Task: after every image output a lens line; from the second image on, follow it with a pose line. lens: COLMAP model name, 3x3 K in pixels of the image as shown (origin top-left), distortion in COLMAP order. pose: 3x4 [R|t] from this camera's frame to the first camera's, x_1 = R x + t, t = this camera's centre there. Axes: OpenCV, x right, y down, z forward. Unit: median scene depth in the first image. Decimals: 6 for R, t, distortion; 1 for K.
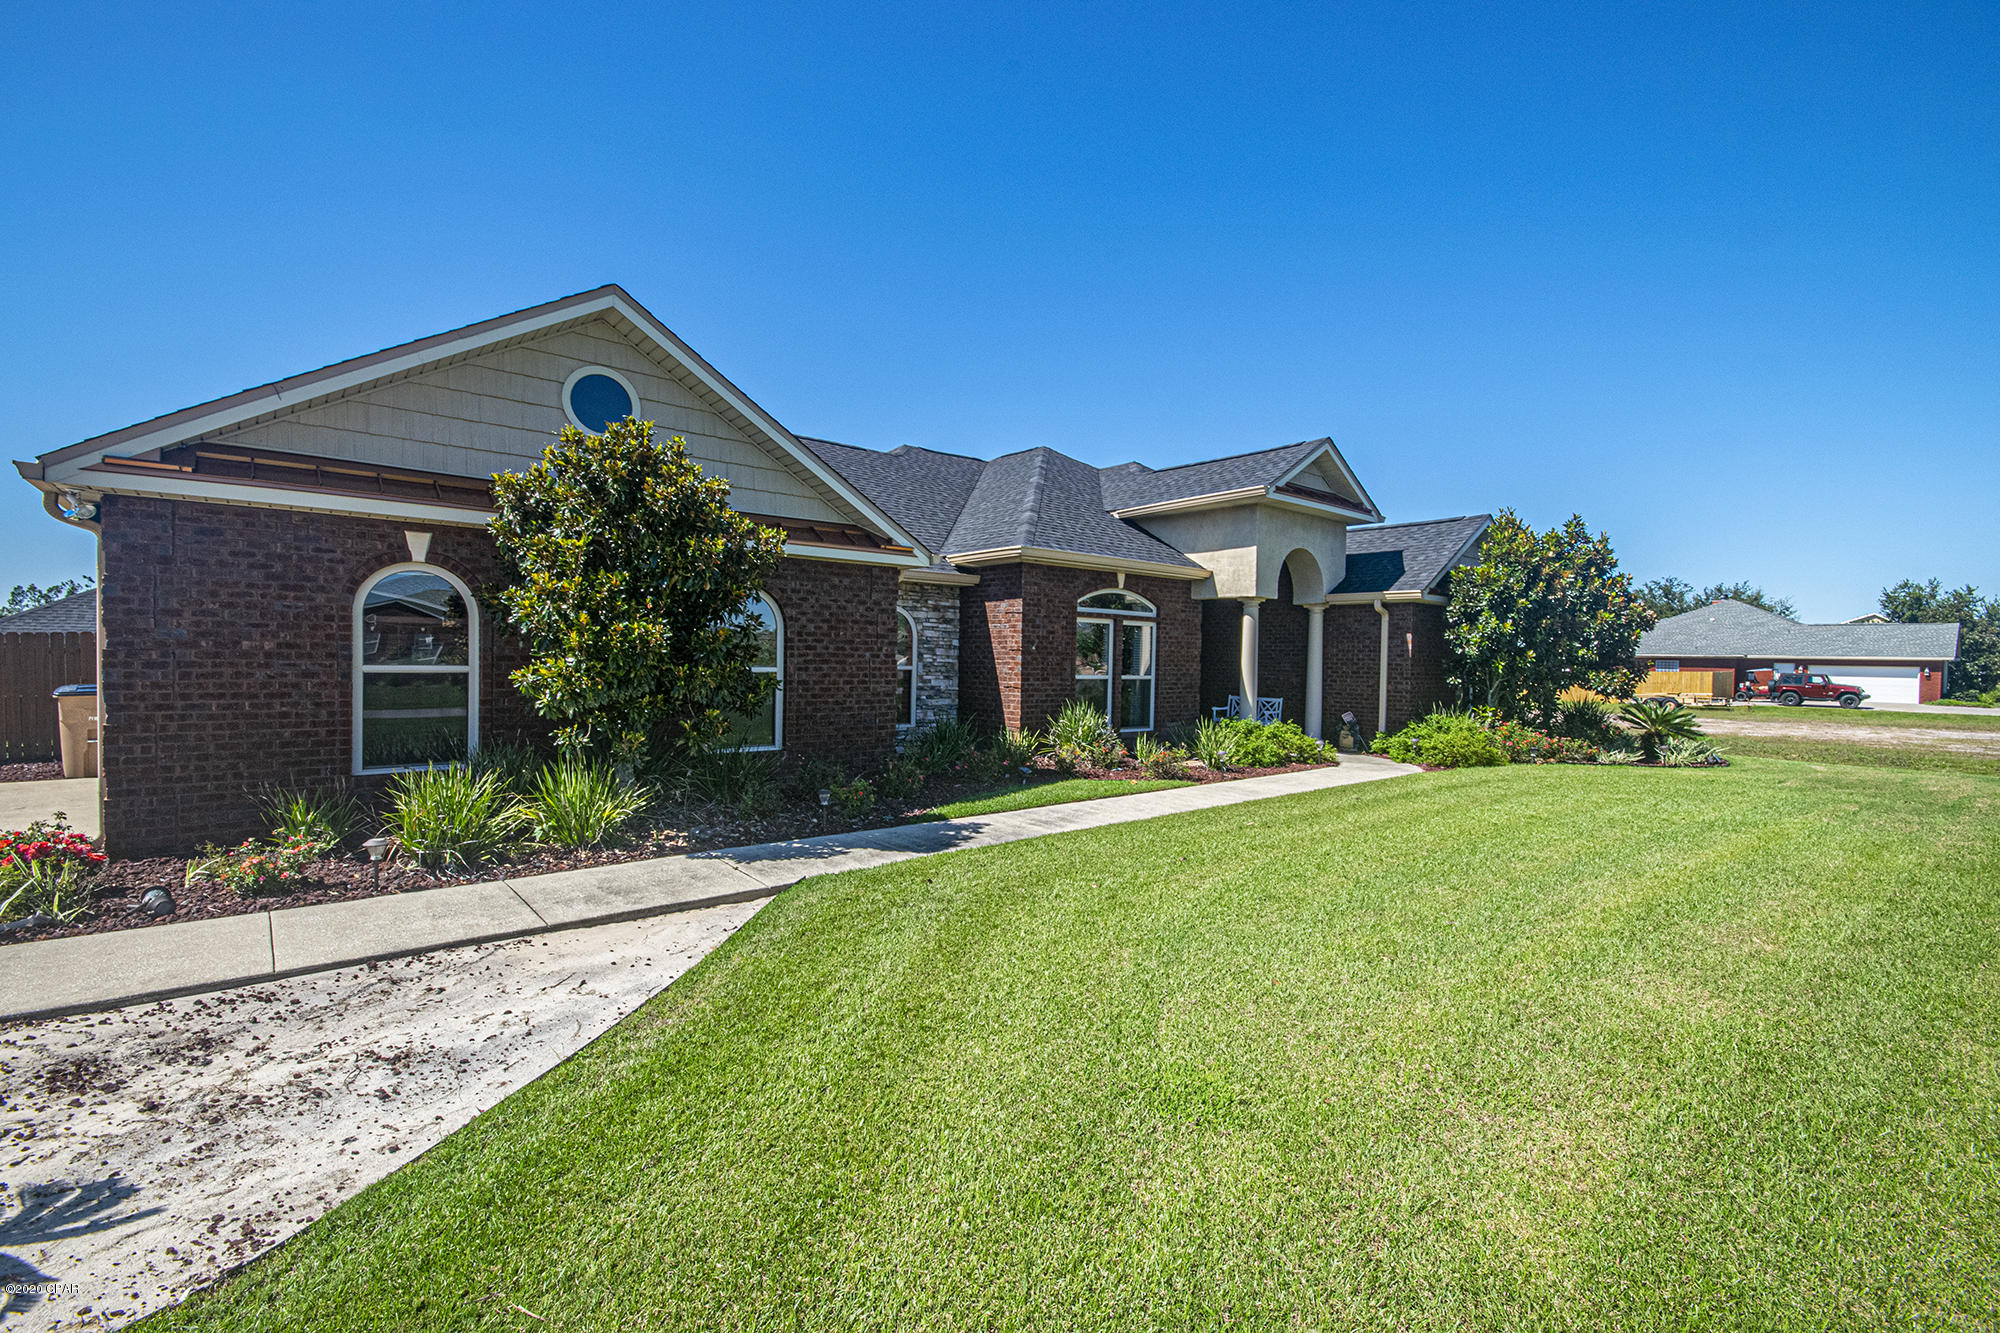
lens RADIAL K [[875.8, 0, 993.6], [0, 875.8, 670.6], [0, 0, 1]] dist [-0.004678, -0.002189]
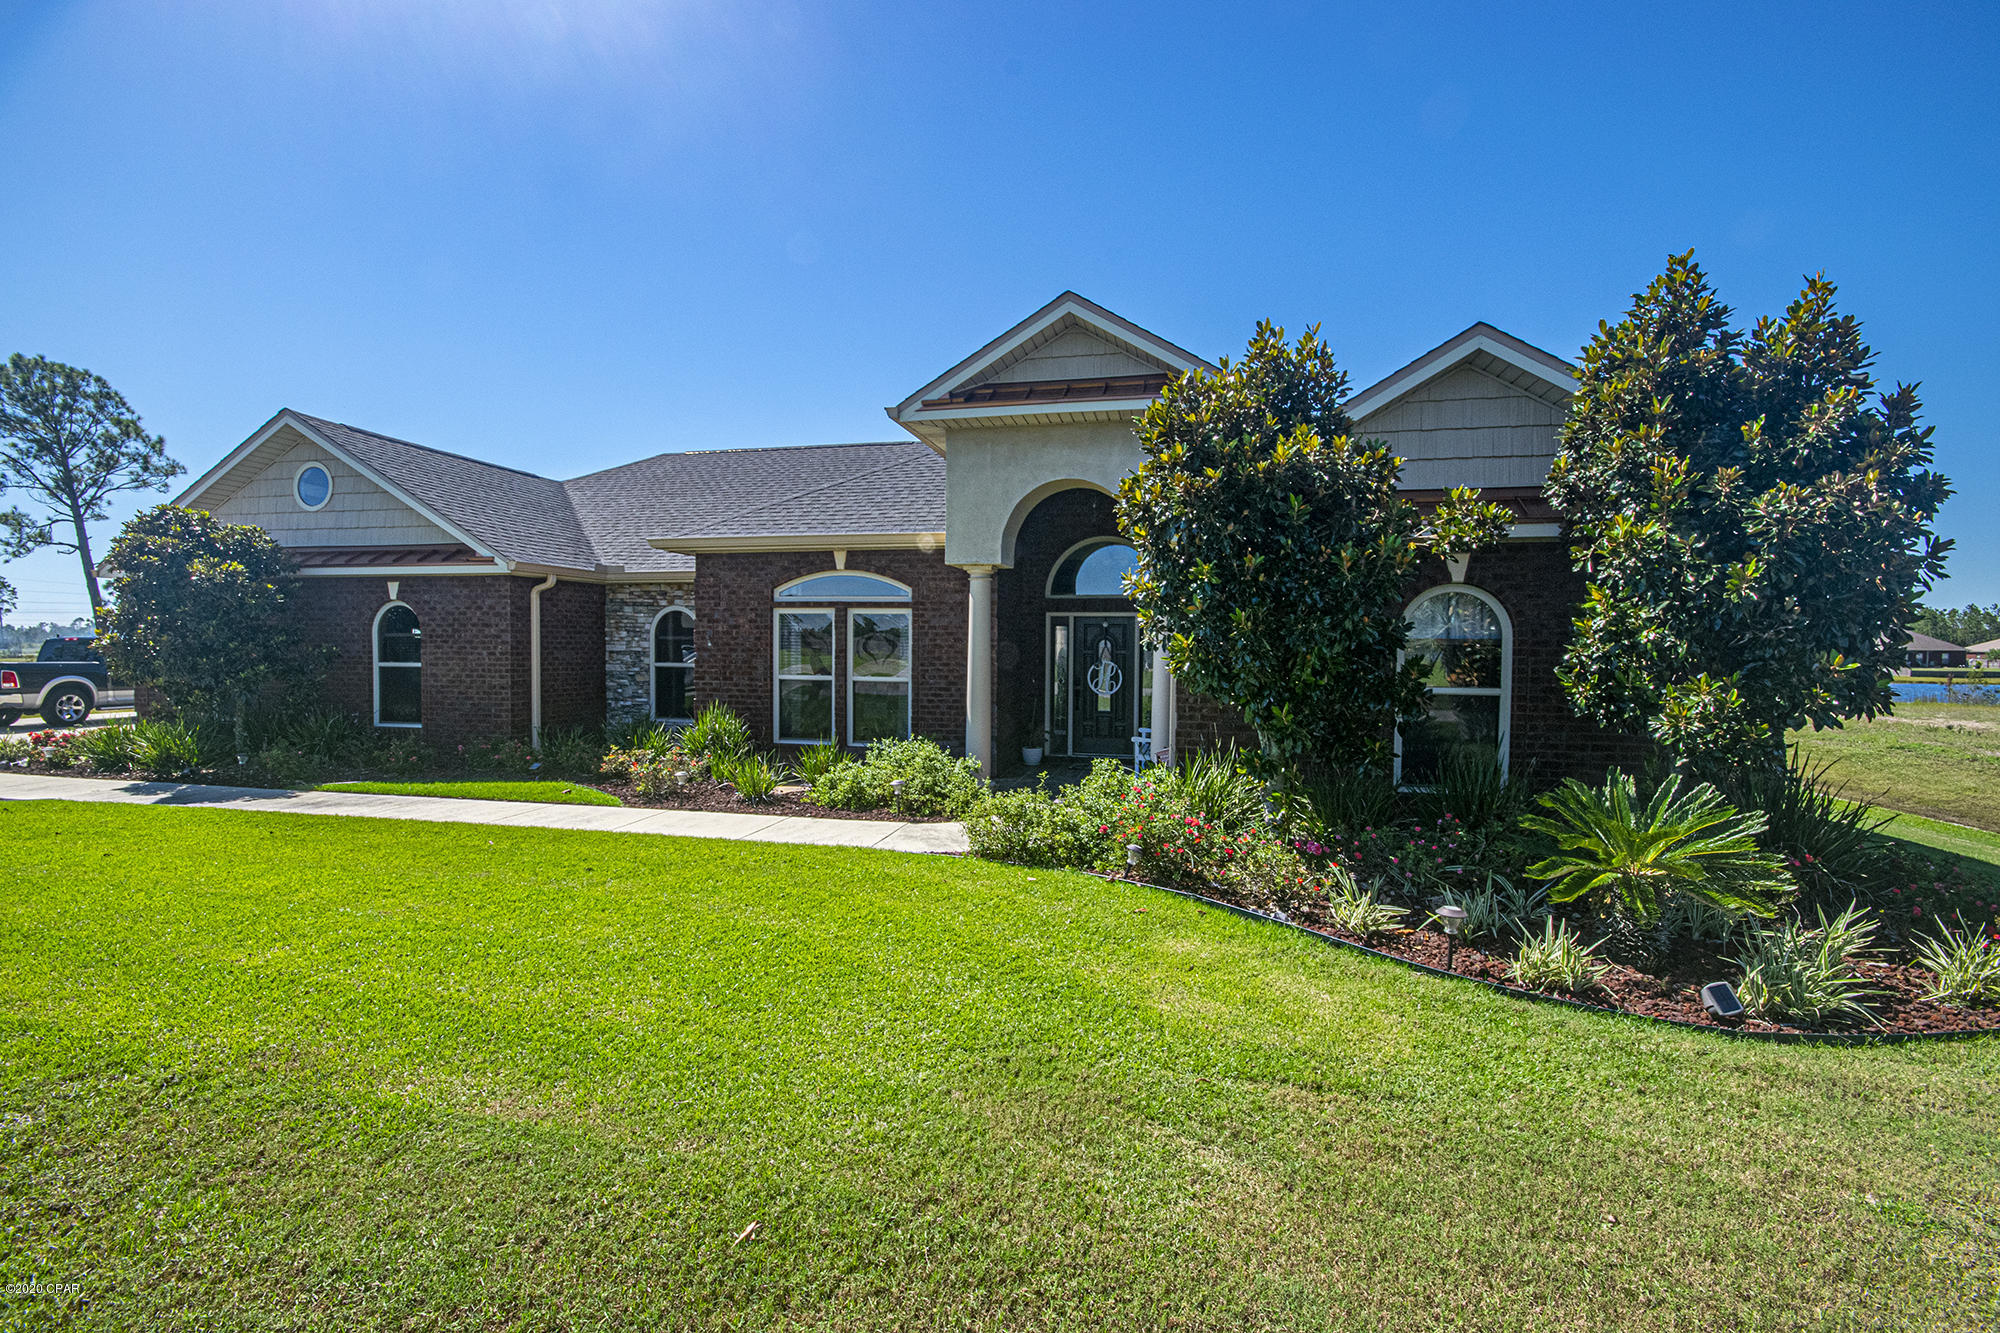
lens RADIAL K [[875.8, 0, 1005.2], [0, 875.8, 686.7], [0, 0, 1]] dist [-0.004678, -0.002189]
pose [[0.608219, 0.023087, -0.793433, 0.974611], [-0.010647, 0.999724, 0.020928, -0.003570], [0.793698, -0.004281, 0.608297, 0.683070]]
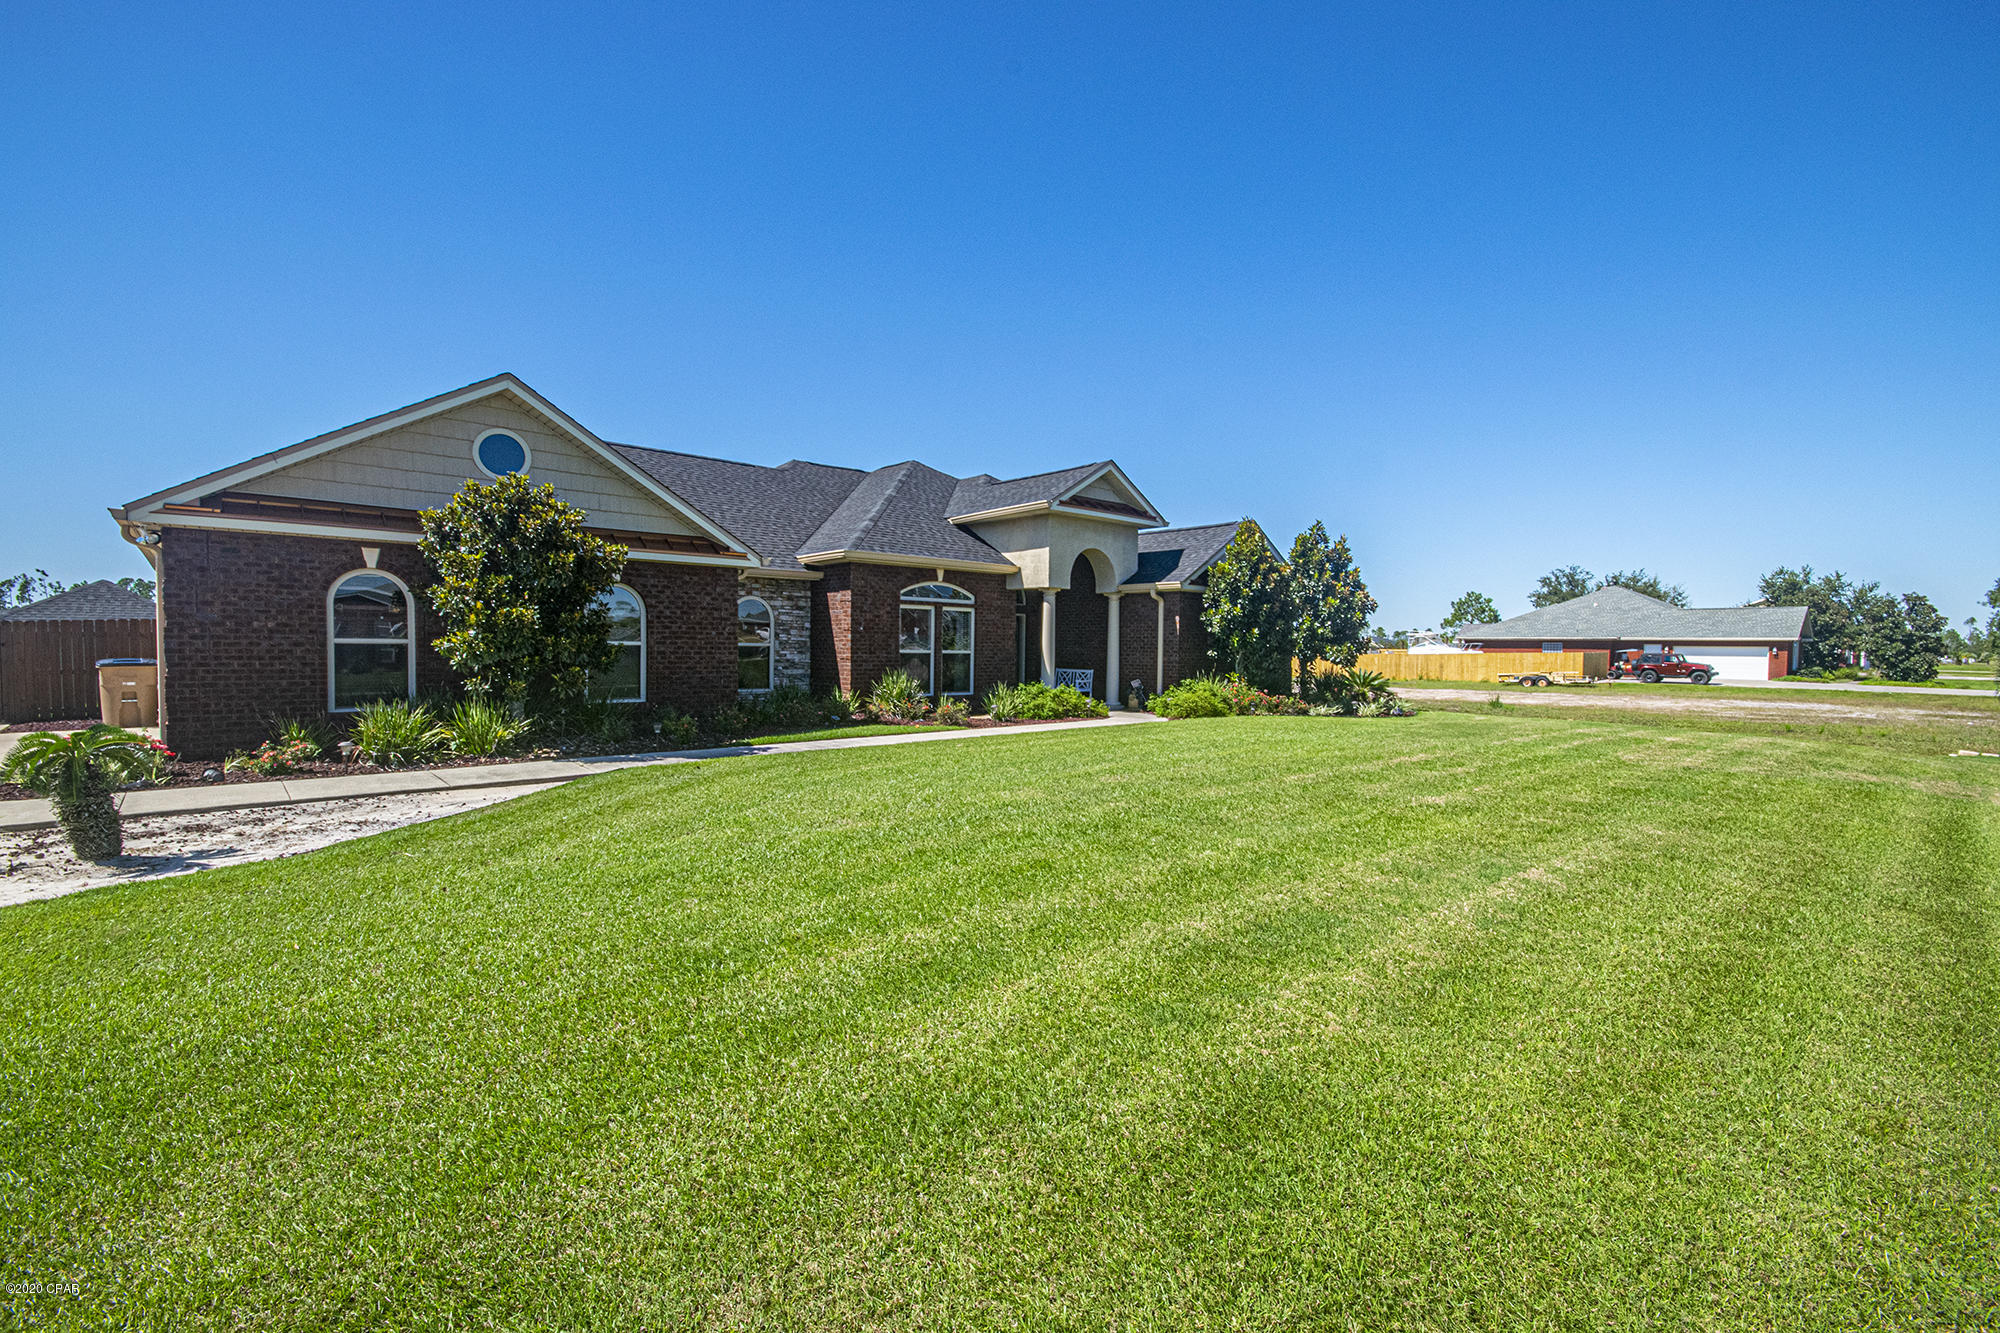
lens RADIAL K [[875.8, 0, 995.3], [0, 875.8, 670.6], [0, 0, 1]] dist [-0.004678, -0.002189]
pose [[0.999464, -0.007533, 0.031844, 0.200471], [0.007145, 0.999899, 0.012256, 0.021878], [-0.031933, -0.012022, 0.999418, -0.294457]]
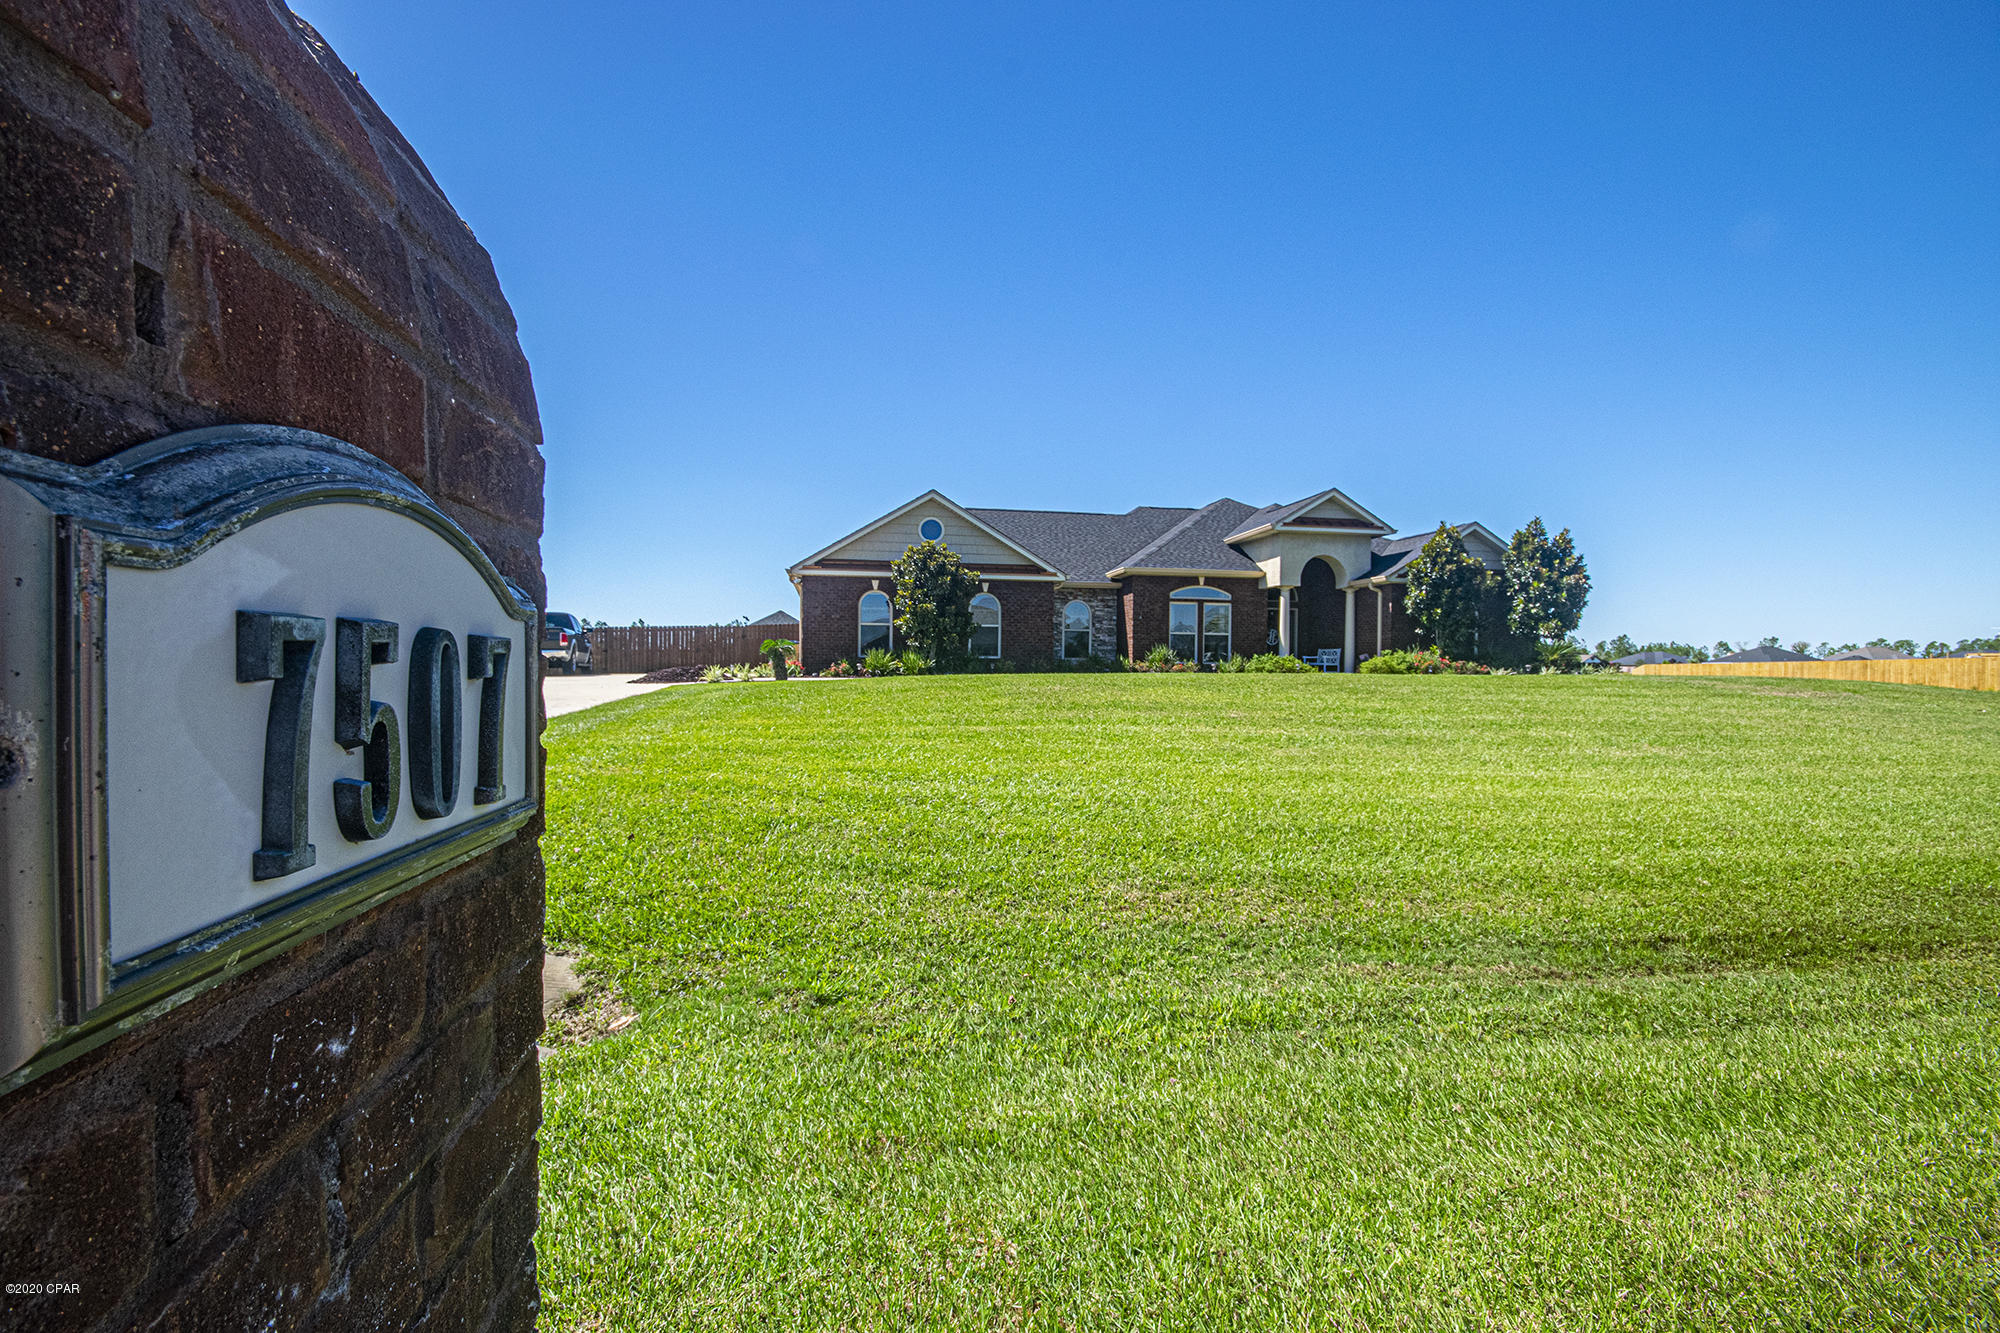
lens RADIAL K [[875.8, 0, 1005.7], [0, 875.8, 676.3], [0, 0, 1]] dist [-0.004678, -0.002189]
pose [[0.871591, -0.006205, -0.490194, 0.752059], [0.000380, 0.999928, -0.011983, 0.131239], [0.490233, 0.010258, 0.871531, -0.880187]]
